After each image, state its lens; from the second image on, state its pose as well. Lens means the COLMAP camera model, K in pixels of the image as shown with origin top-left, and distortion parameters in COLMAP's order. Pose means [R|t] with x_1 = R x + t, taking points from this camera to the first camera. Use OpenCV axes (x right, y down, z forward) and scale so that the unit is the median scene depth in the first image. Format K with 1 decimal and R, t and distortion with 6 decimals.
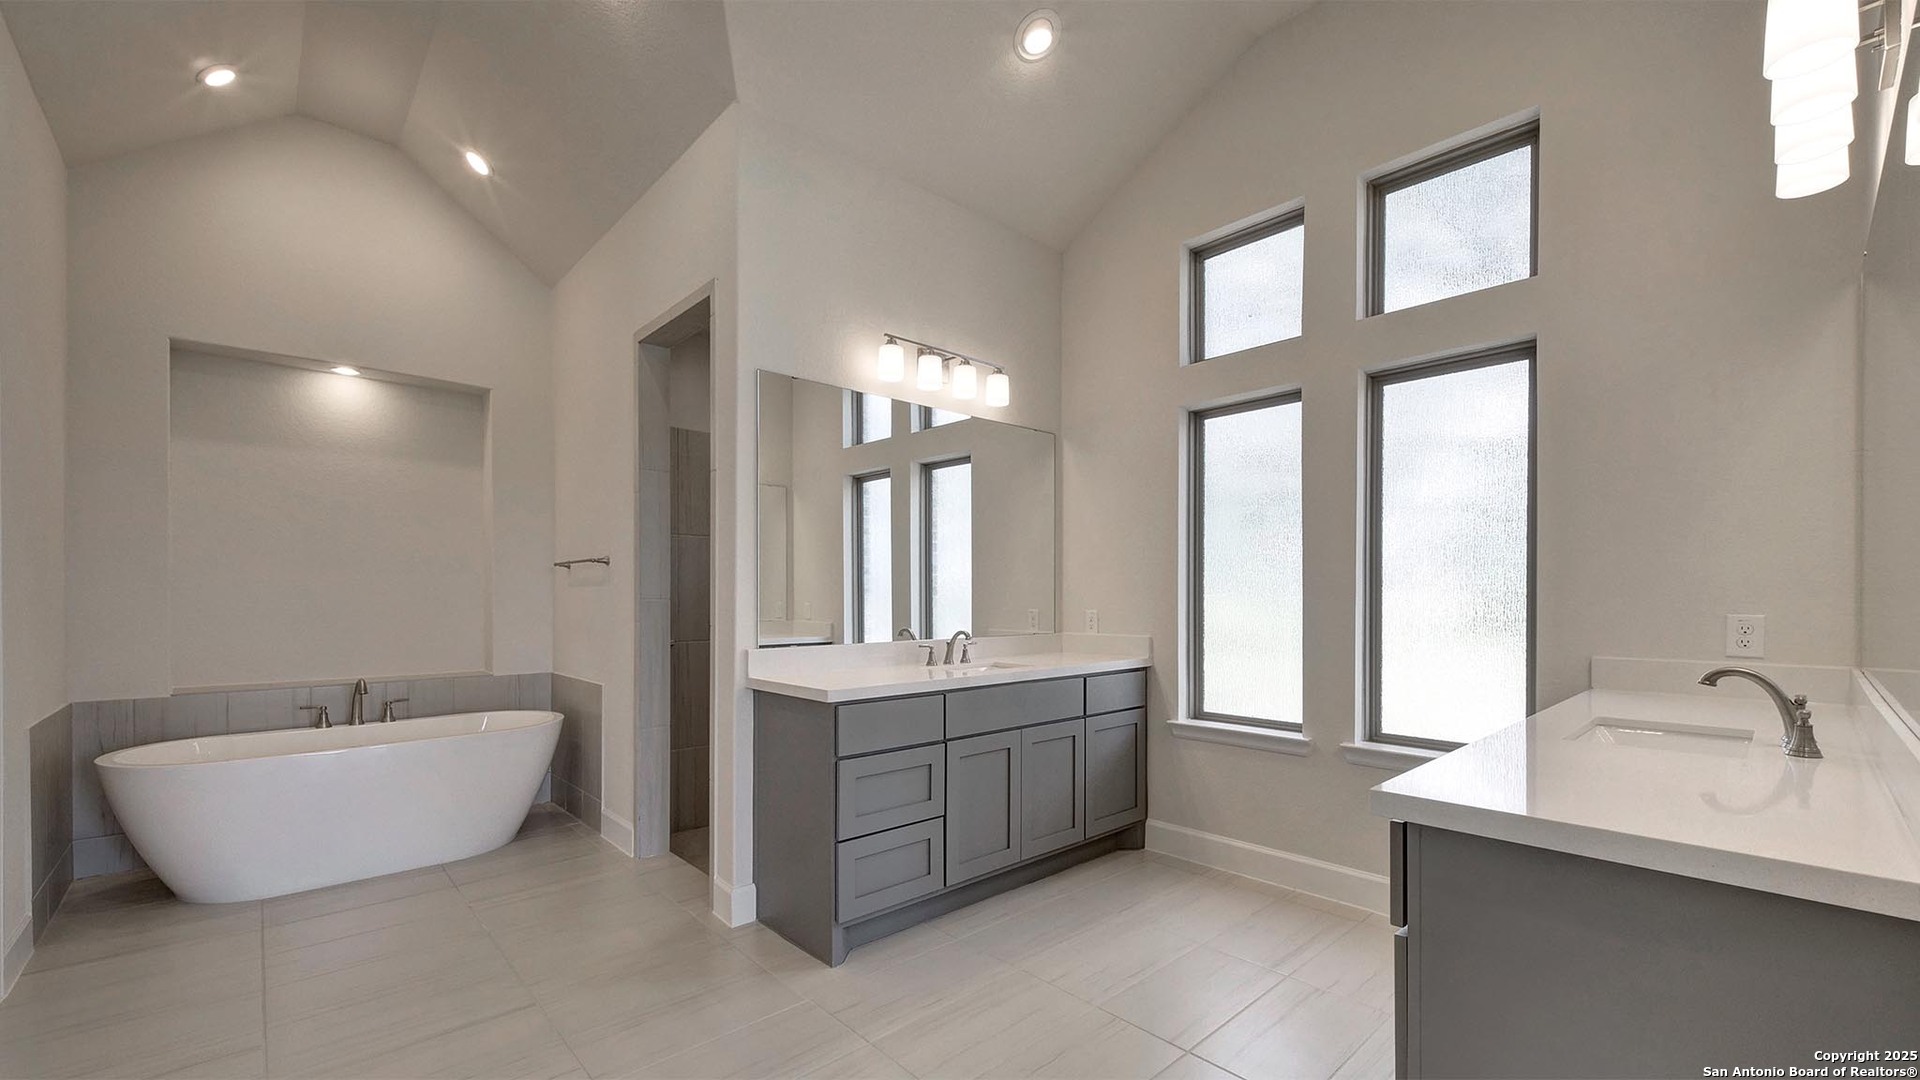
lens RADIAL K [[775.3, 0, 970.9], [0, 775.3, 596.9], [0, 0, 1]] dist [-0.002115, 0.000306]
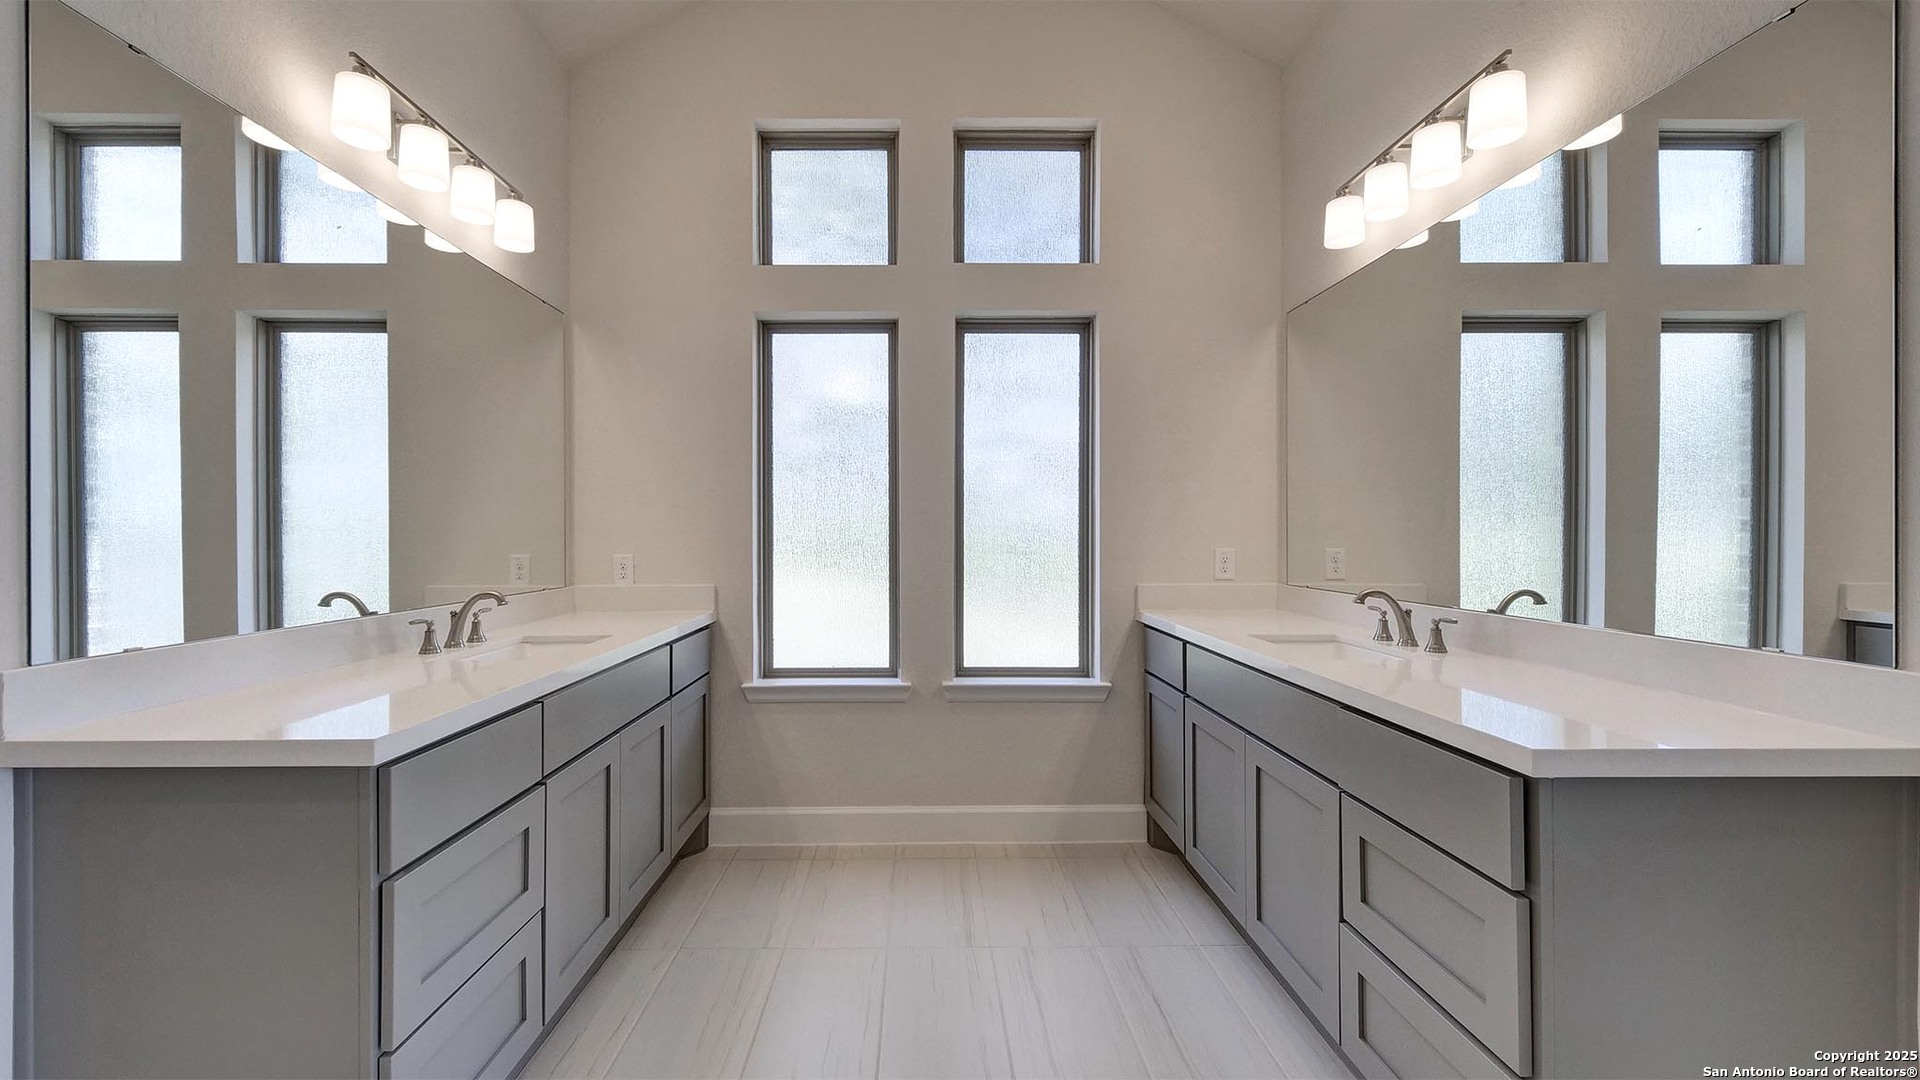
lens RADIAL K [[775.3, 0, 952.4], [0, 775.3, 531.6], [0, 0, 1]] dist [-0.002115, 0.000306]
pose [[0.665635, -0.001805, 0.746275, -0.230477], [0.003586, 0.999993, -0.000780, -0.004447], [-0.746269, 0.003195, 0.665637, 0.291653]]
